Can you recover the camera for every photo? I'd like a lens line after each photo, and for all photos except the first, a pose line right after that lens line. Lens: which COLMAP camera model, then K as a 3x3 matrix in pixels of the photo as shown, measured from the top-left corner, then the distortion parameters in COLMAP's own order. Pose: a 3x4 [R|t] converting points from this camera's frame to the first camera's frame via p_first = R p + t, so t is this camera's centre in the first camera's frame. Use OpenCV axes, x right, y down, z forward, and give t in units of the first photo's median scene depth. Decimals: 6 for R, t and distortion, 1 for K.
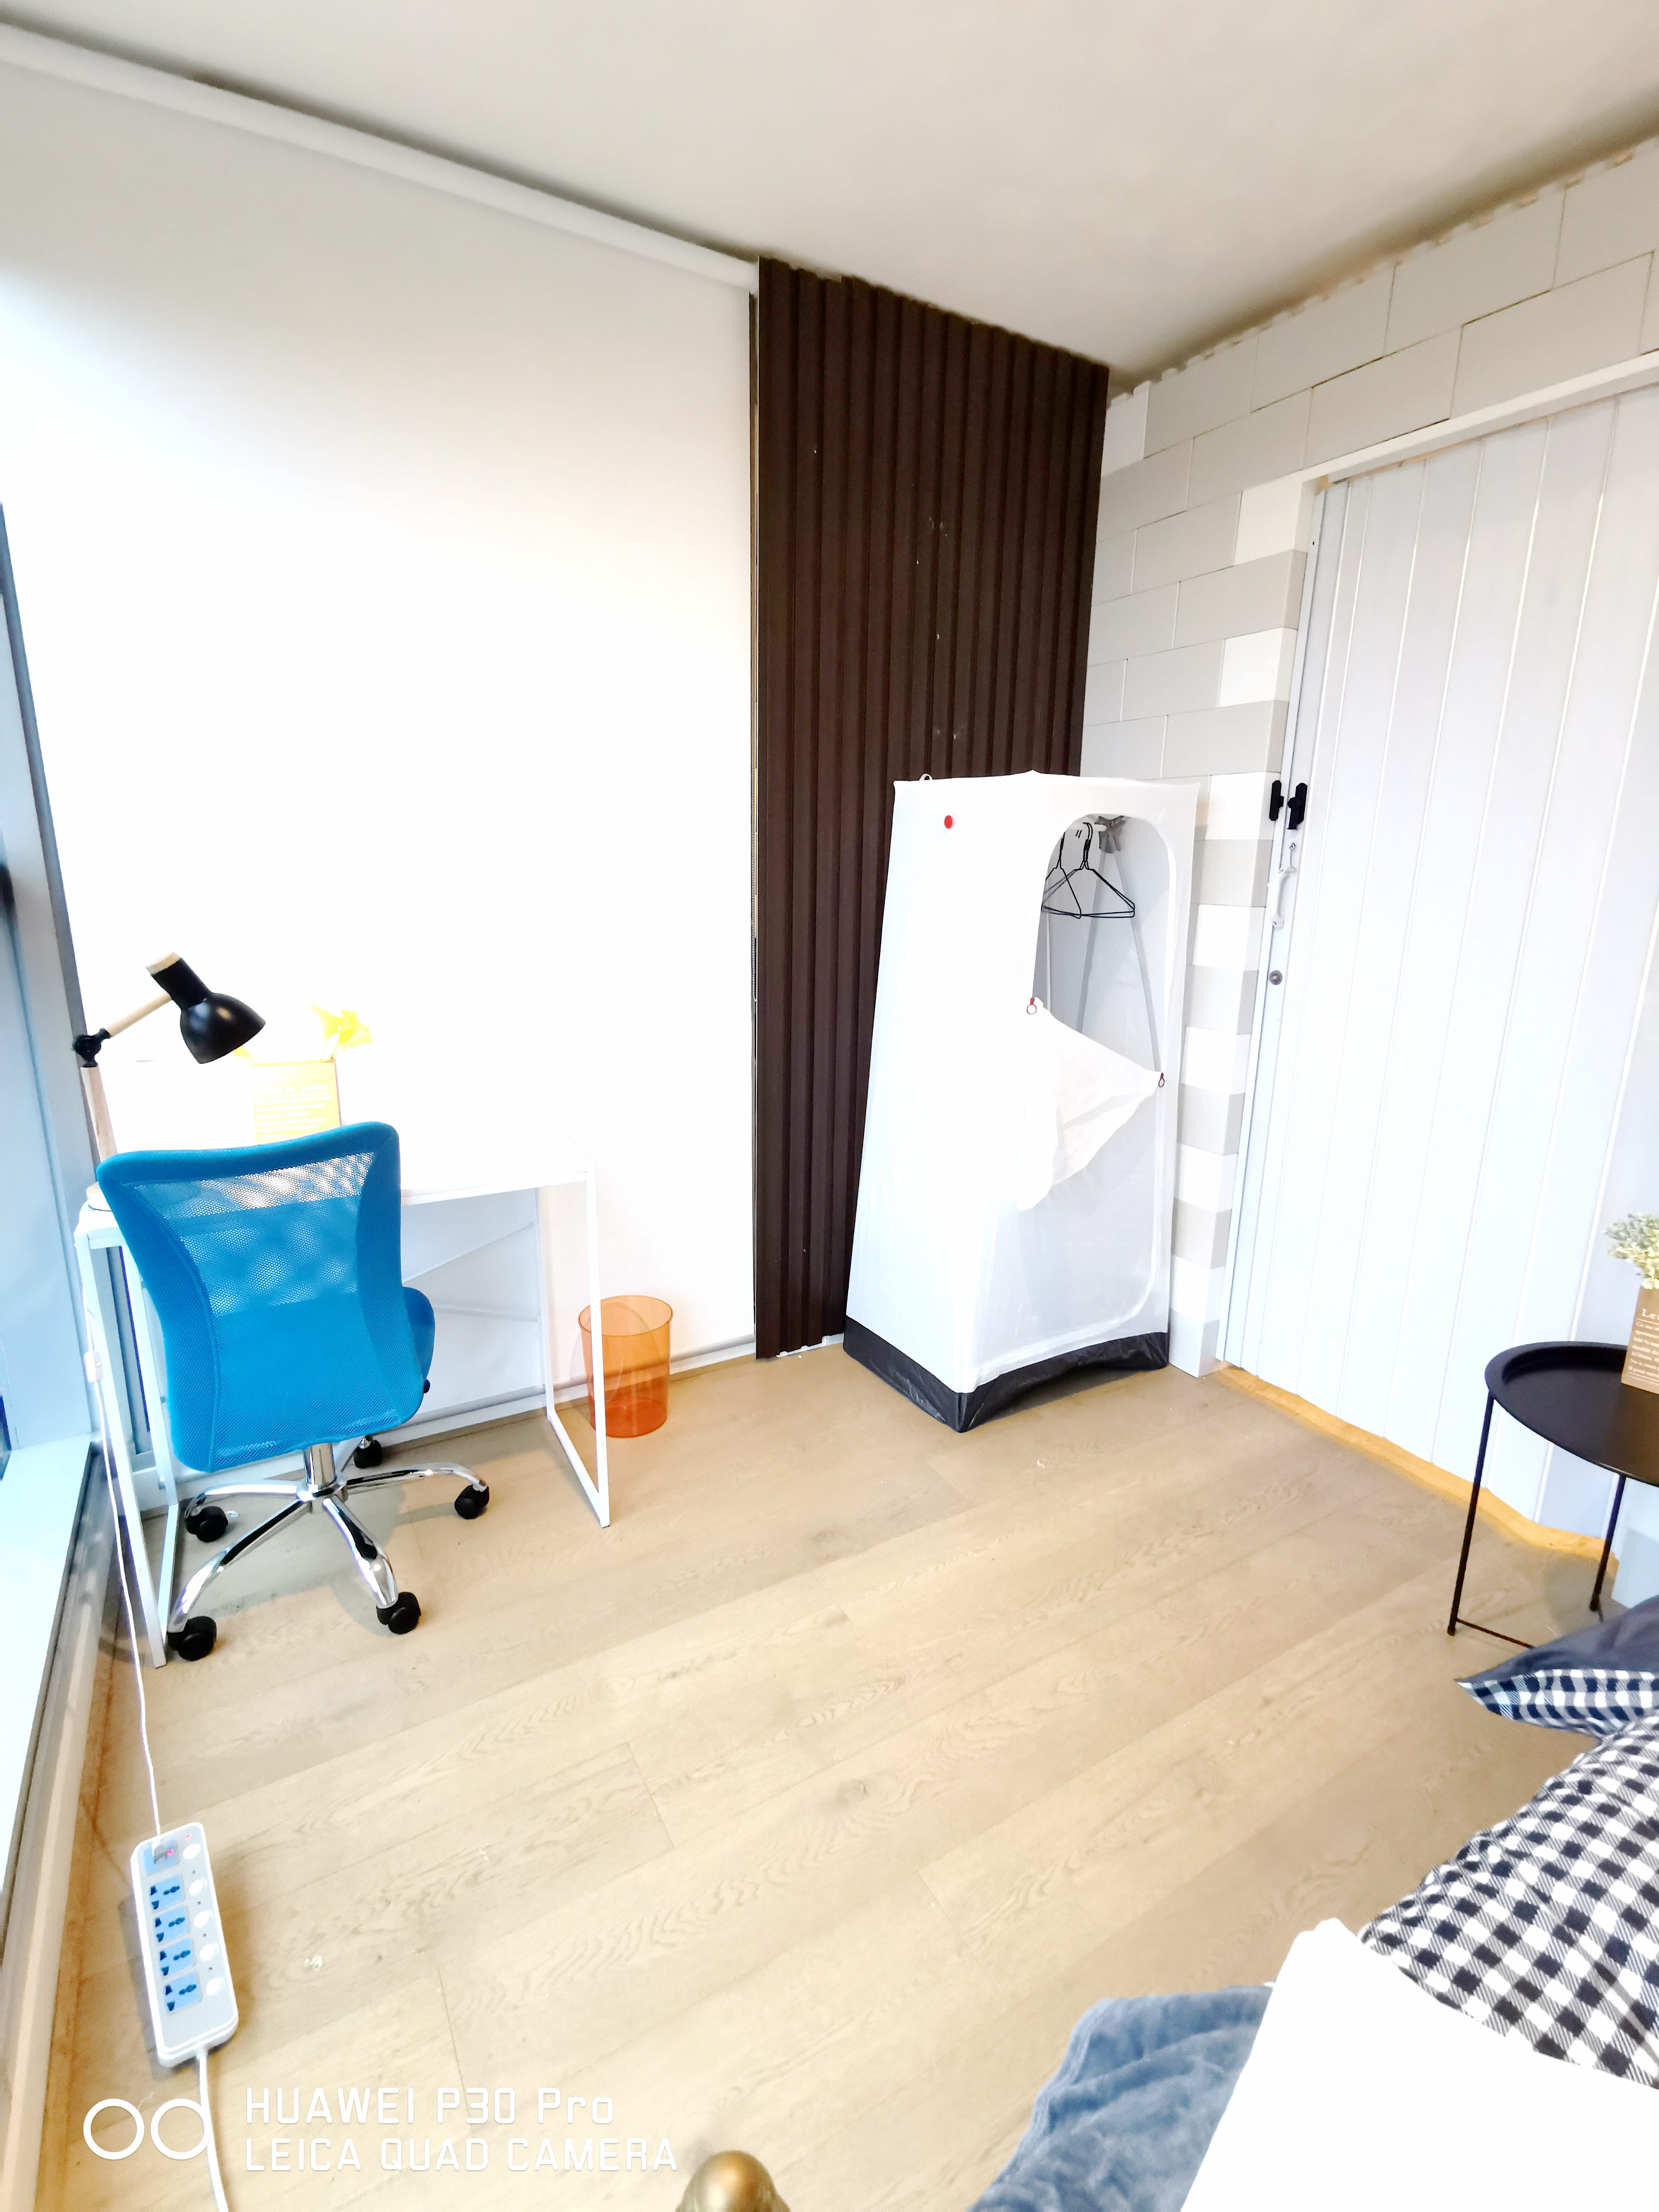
lens RADIAL K [[1024.3, 0, 824.8], [0, 1024.3, 1098.2], [0, 0, 1]] dist [0.000191, 0.000097]
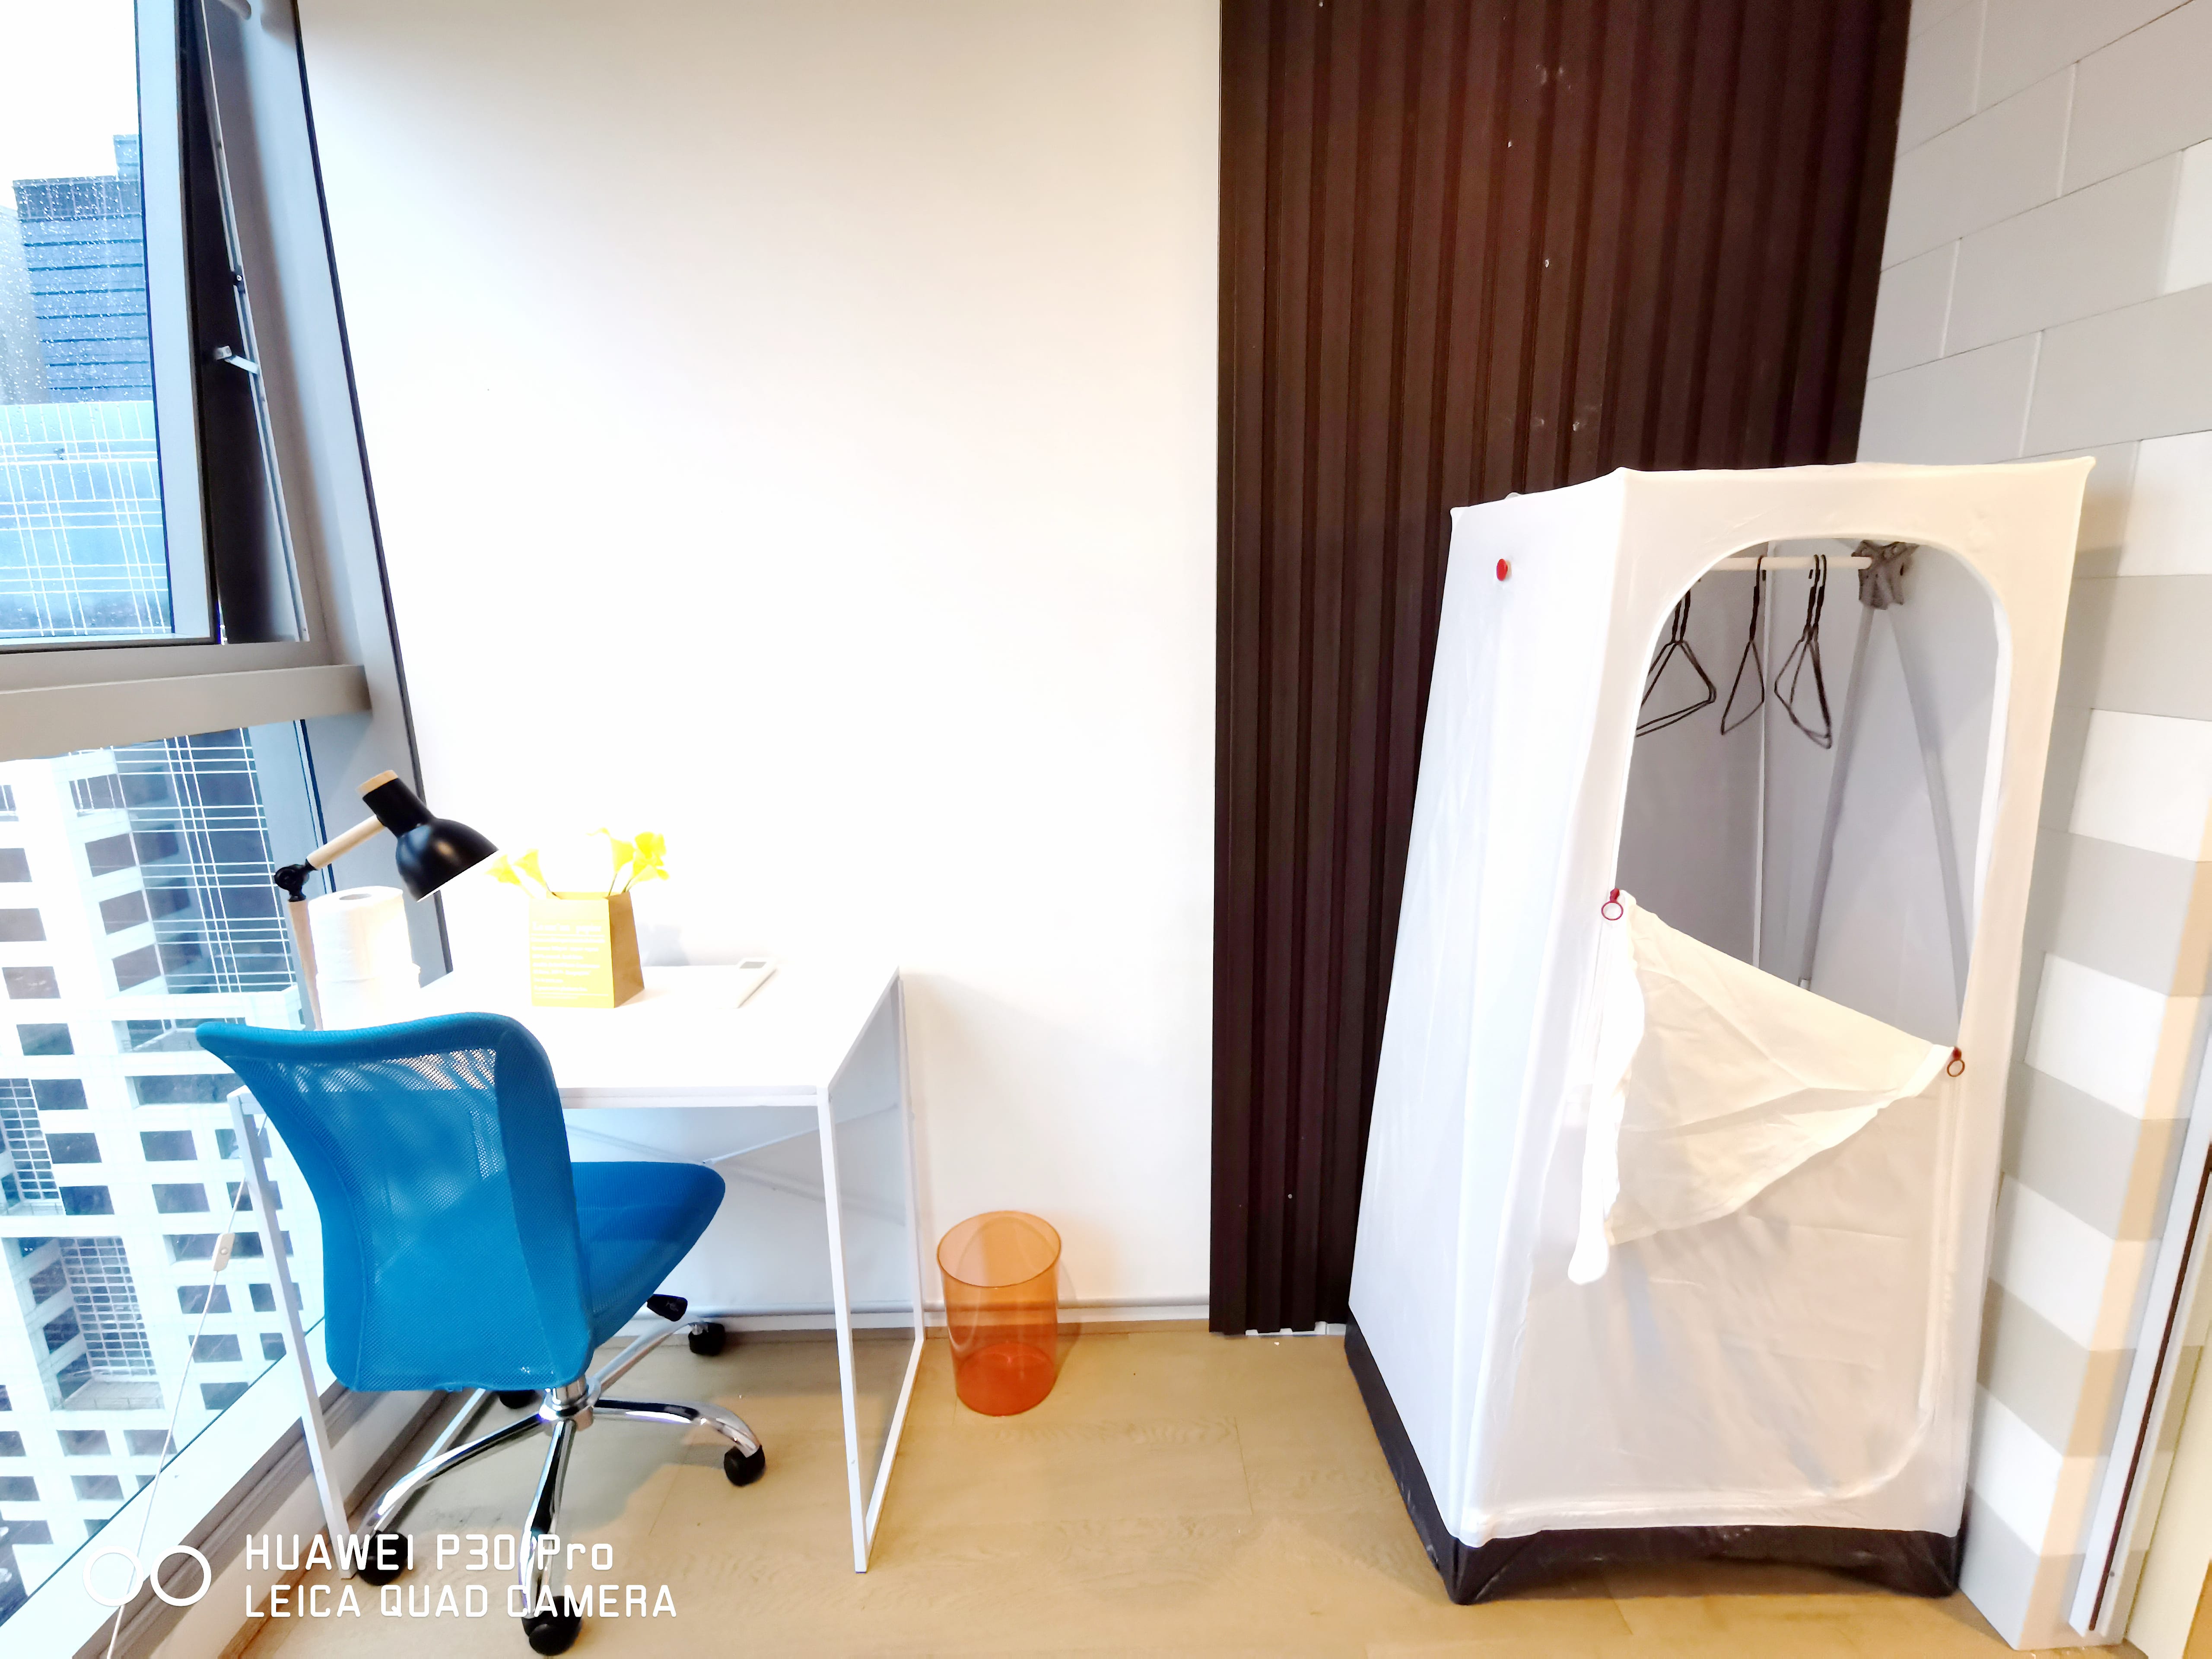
lens RADIAL K [[1017.7, 0, 1083.1], [0, 1017.7, 832.6], [0, 0, 1]] dist [0.029792, -0.014484]
pose [[0.869063, 0.074003, -0.489135, 0.203026], [-0.082751, 0.996563, 0.003748, -0.098136], [0.487731, 0.037219, 0.872200, 0.361798]]
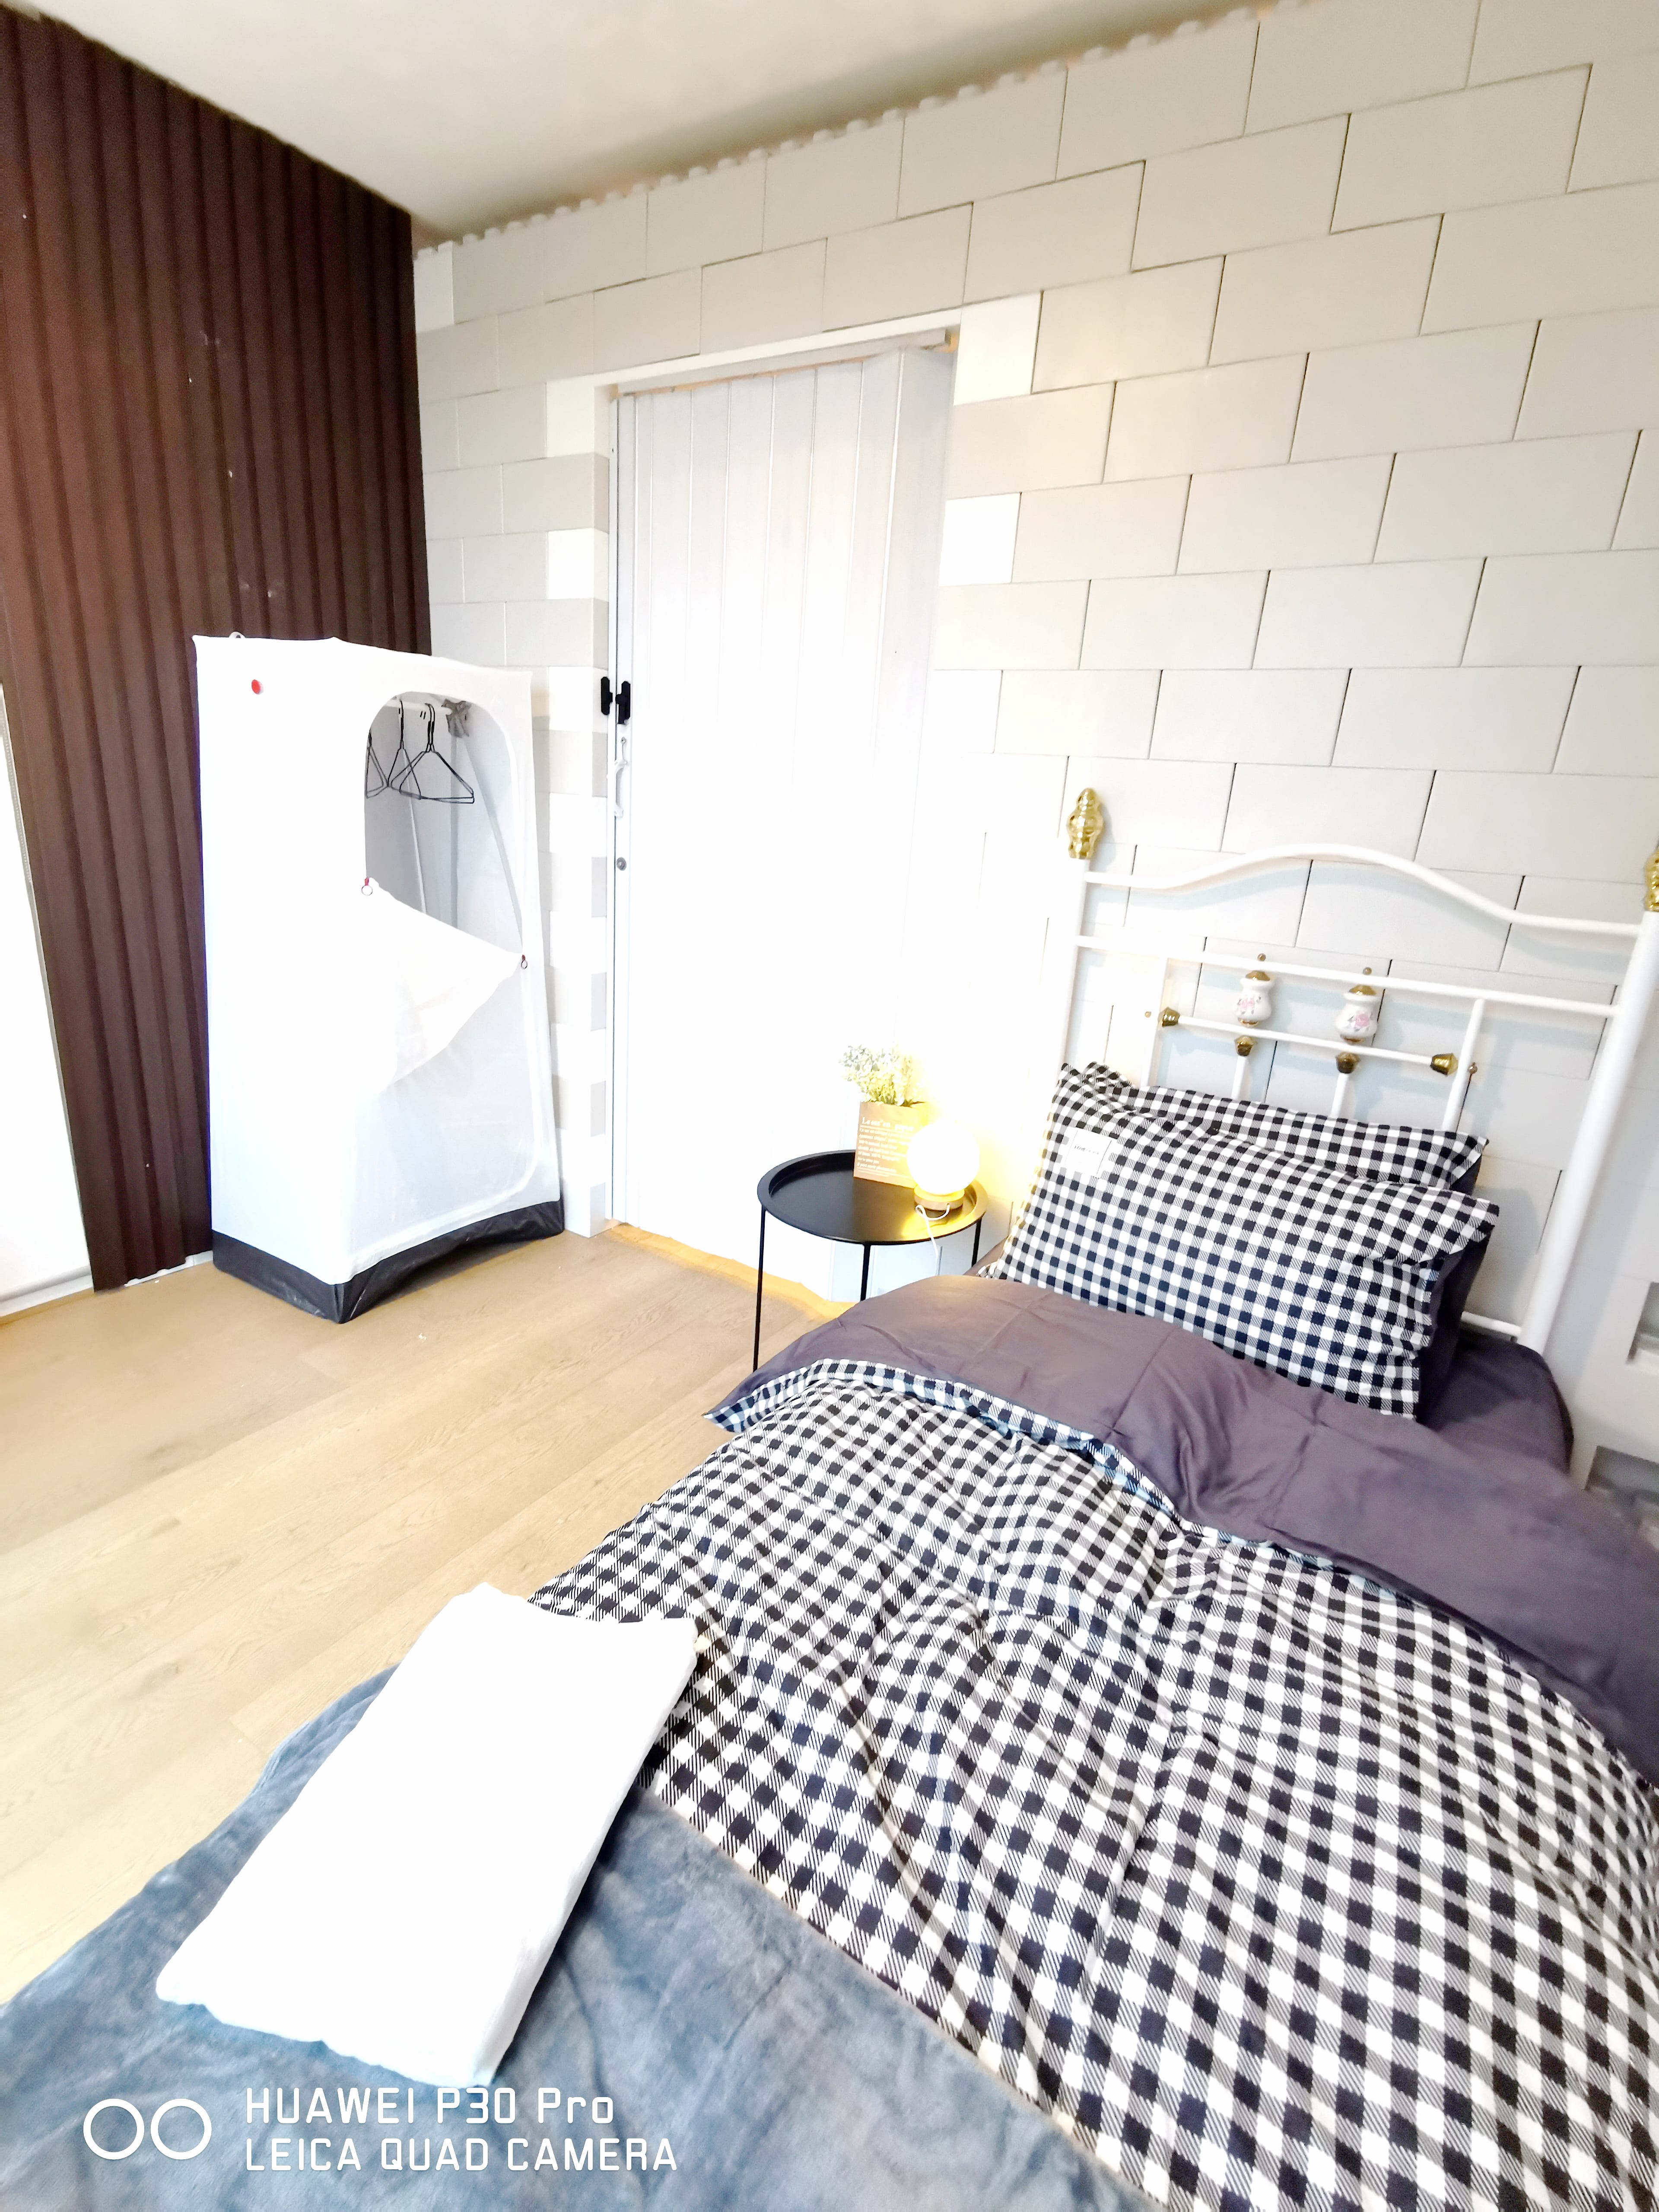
lens RADIAL K [[1028.3, 0, 831.1], [0, 1028.3, 1093.3], [0, 0, 1]] dist [-0.003103, 0.014313]
pose [[0.885074, -0.087610, 0.457131, 0.117171], [0.051941, 0.994582, 0.090048, 0.039067], [-0.462543, -0.055955, 0.884829, -0.088642]]
